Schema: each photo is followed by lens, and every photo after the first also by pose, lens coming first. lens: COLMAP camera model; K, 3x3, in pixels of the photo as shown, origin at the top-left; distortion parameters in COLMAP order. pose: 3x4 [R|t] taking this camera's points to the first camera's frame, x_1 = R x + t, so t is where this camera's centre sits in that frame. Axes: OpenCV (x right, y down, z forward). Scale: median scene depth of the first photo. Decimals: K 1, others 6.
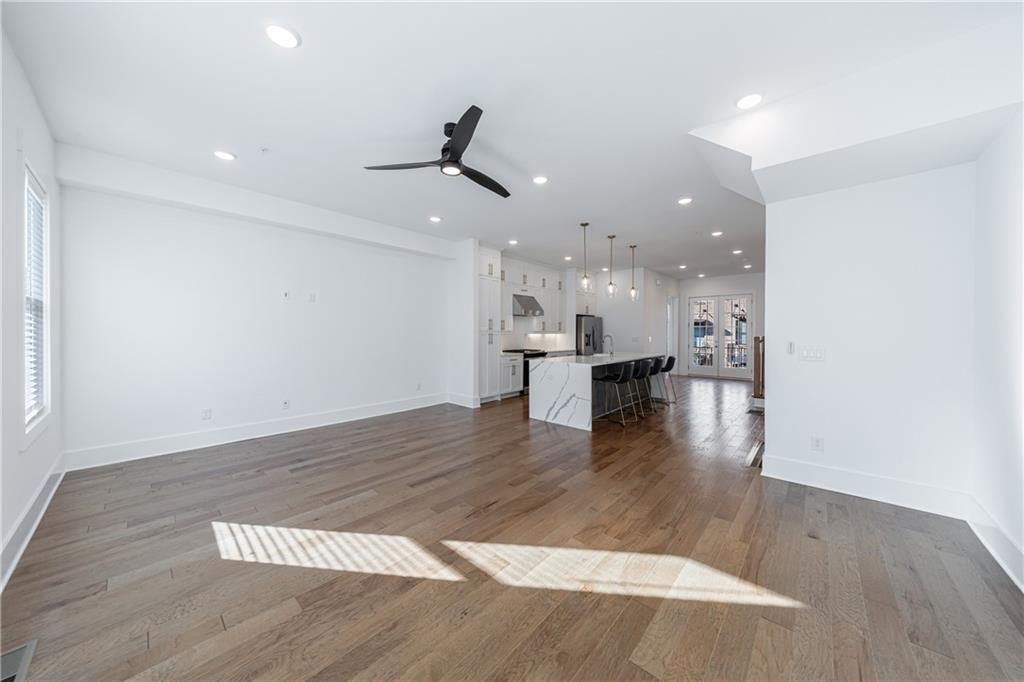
lens RADIAL K [[344.9, 0, 498.3], [0, 344.9, 333.2], [0, 0, 1]] dist [0.013588, -0.000005]
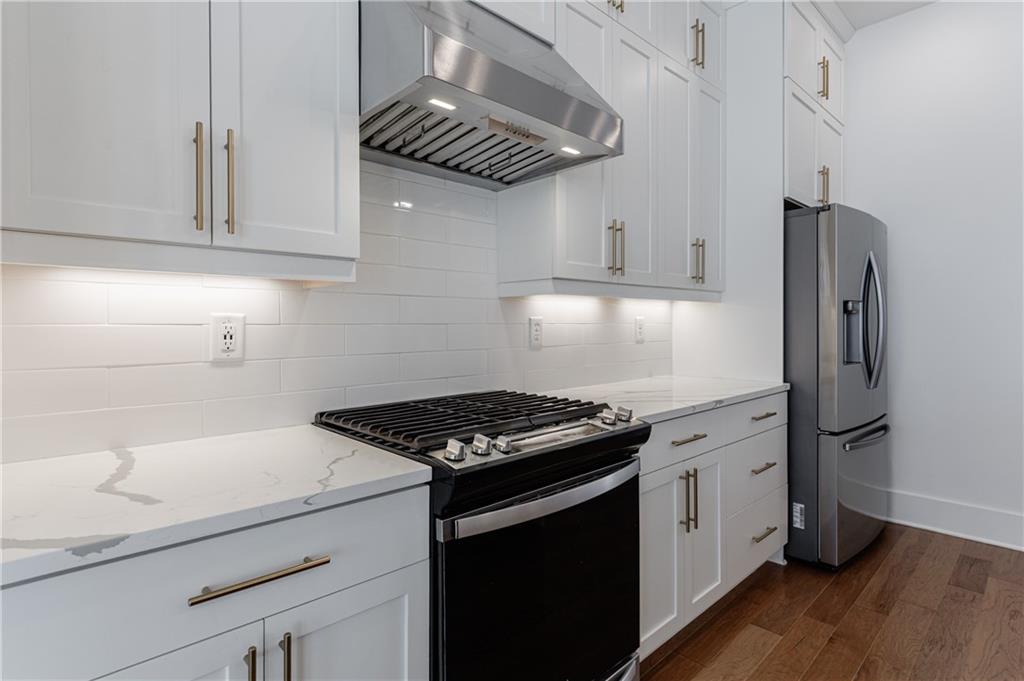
lens RADIAL K [[536.1, 0, 512.4], [0, 536.1, 320.8], [0, 0, 1]] dist [0.008253, 0.000573]
pose [[0.999663, -0.000905, -0.025955, 0.104296], [0.000783, 0.999989, -0.004716, 0.017338], [0.025959, 0.004694, 0.999652, 0.873991]]
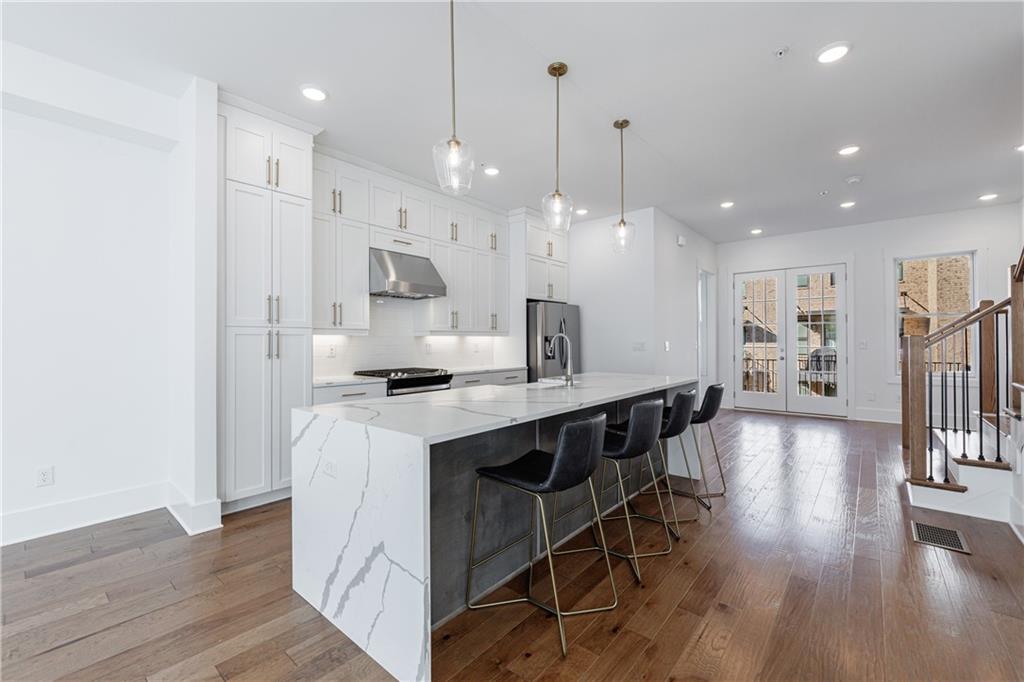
lens RADIAL K [[431.1, 0, 512.6], [0, 431.1, 339.2], [0, 0, 1]] dist [-0.003741, -0.000144]
pose [[0.998331, -0.005139, 0.057521, 0.209460], [0.005544, 0.999961, -0.006889, 0.012995], [-0.057483, 0.007196, 0.998321, 0.452257]]
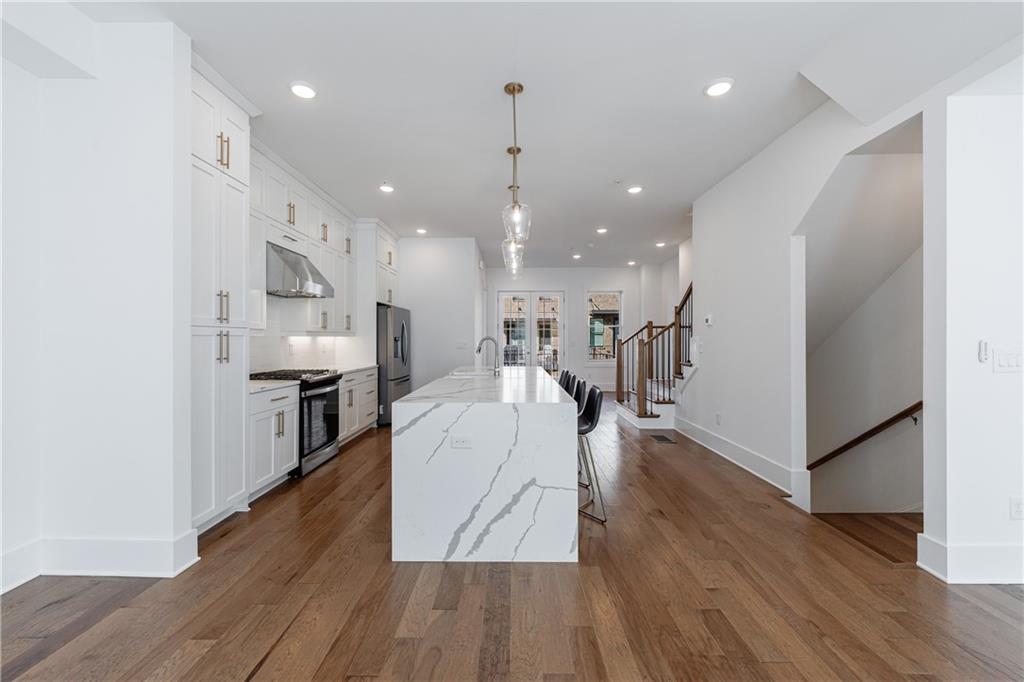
lens RADIAL K [[410.1, 0, 512.5], [0, 410.1, 338.9], [0, 0, 1]] dist [-0.004281, -0.000415]
pose [[0.724981, -0.001364, 0.688768, -0.089681], [0.003006, 0.999995, -0.001184, 0.008010], [-0.688763, 0.002929, 0.724981, 0.459919]]
